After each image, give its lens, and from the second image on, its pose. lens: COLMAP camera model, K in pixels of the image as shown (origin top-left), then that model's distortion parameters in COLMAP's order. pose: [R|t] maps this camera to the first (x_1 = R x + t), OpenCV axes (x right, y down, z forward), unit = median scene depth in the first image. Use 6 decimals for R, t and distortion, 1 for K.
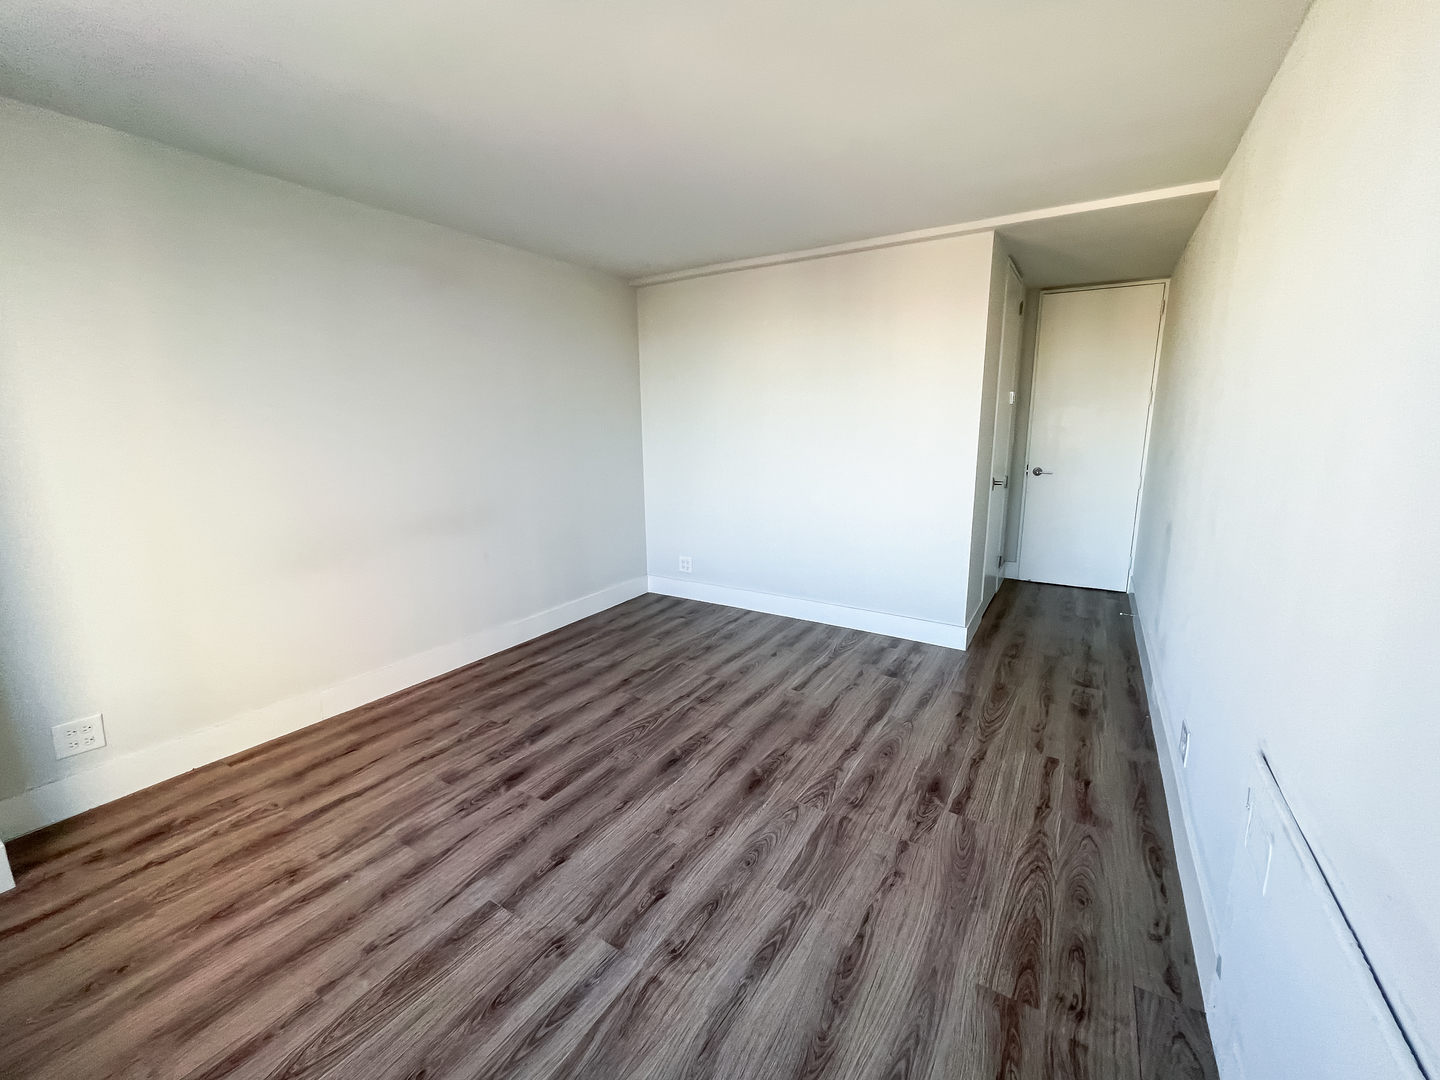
lens RADIAL K [[588.6, 0, 720.0], [0, 588.6, 540.0], [0, 0, 1]] dist [0.012768, 0.000138]
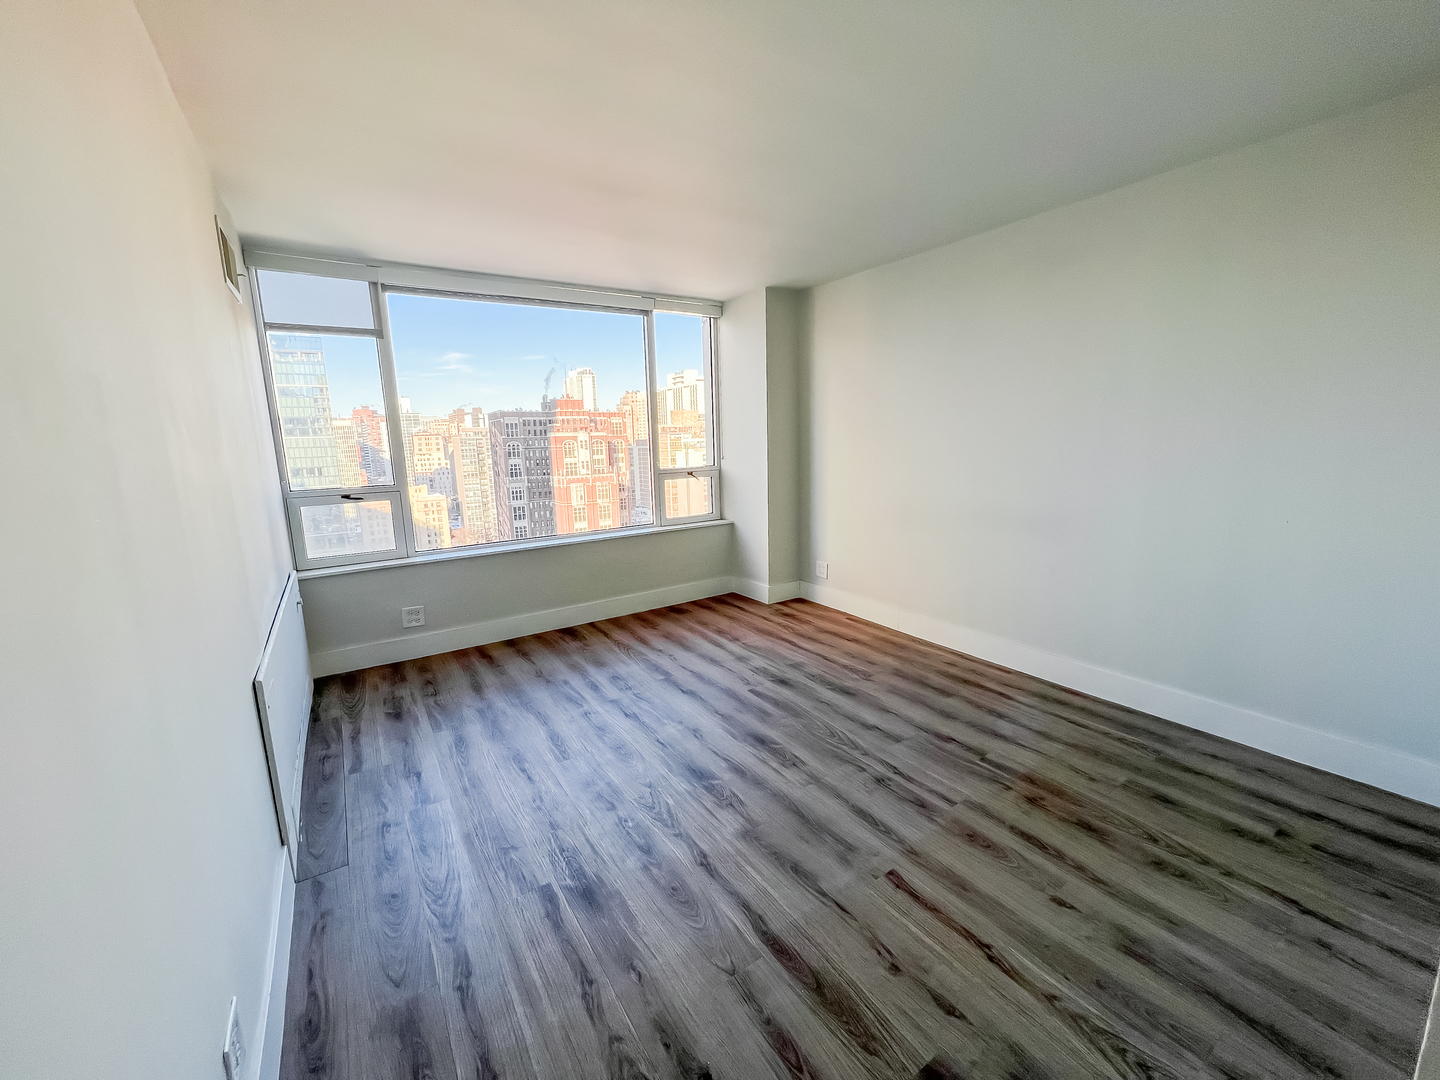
lens RADIAL K [[588.6, 0, 720.0], [0, 588.6, 540.0], [0, 0, 1]] dist [0.012768, 0.000138]
pose [[-0.422503, 0.178703, -0.888570, 0.788751], [-0.149043, 0.953326, 0.262594, -0.229274], [0.894023, 0.243382, -0.376148, 1.169729]]
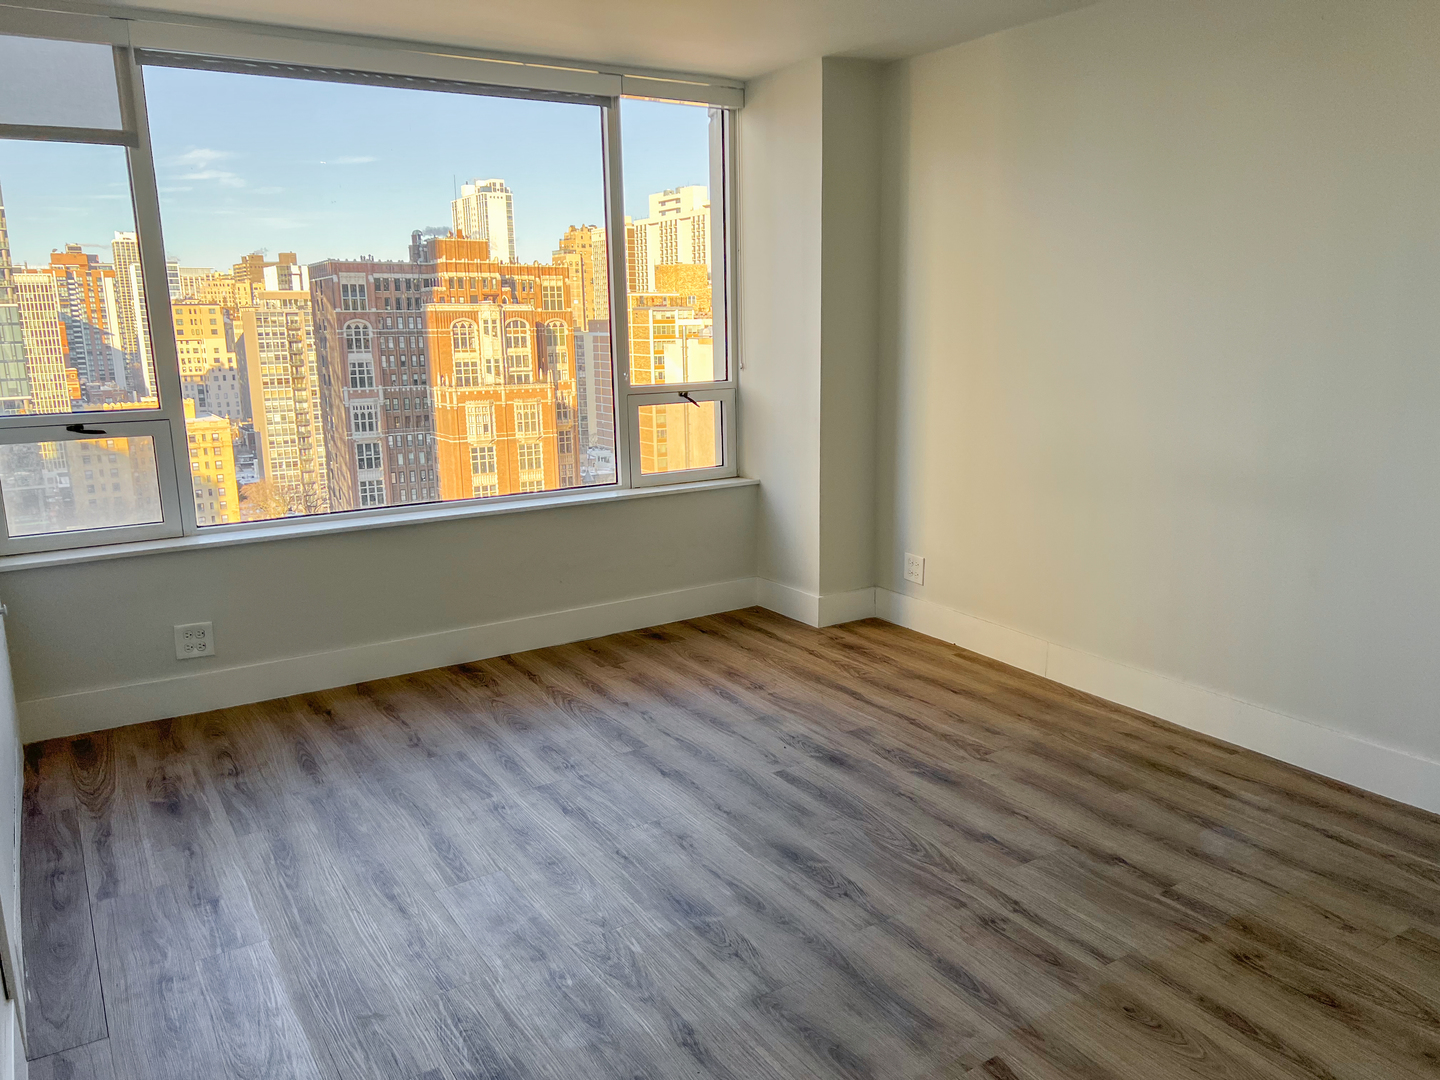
lens RADIAL K [[1099.6, 0, 728.9], [0, 1099.6, 547.6], [0, 0, 1]] dist [0.096001, -0.100824]
pose [[-0.437586, 0.202091, -0.876172, 0.870999], [-0.157853, 0.942018, 0.296115, -0.261960], [0.885212, 0.267882, -0.380313, 1.222635]]
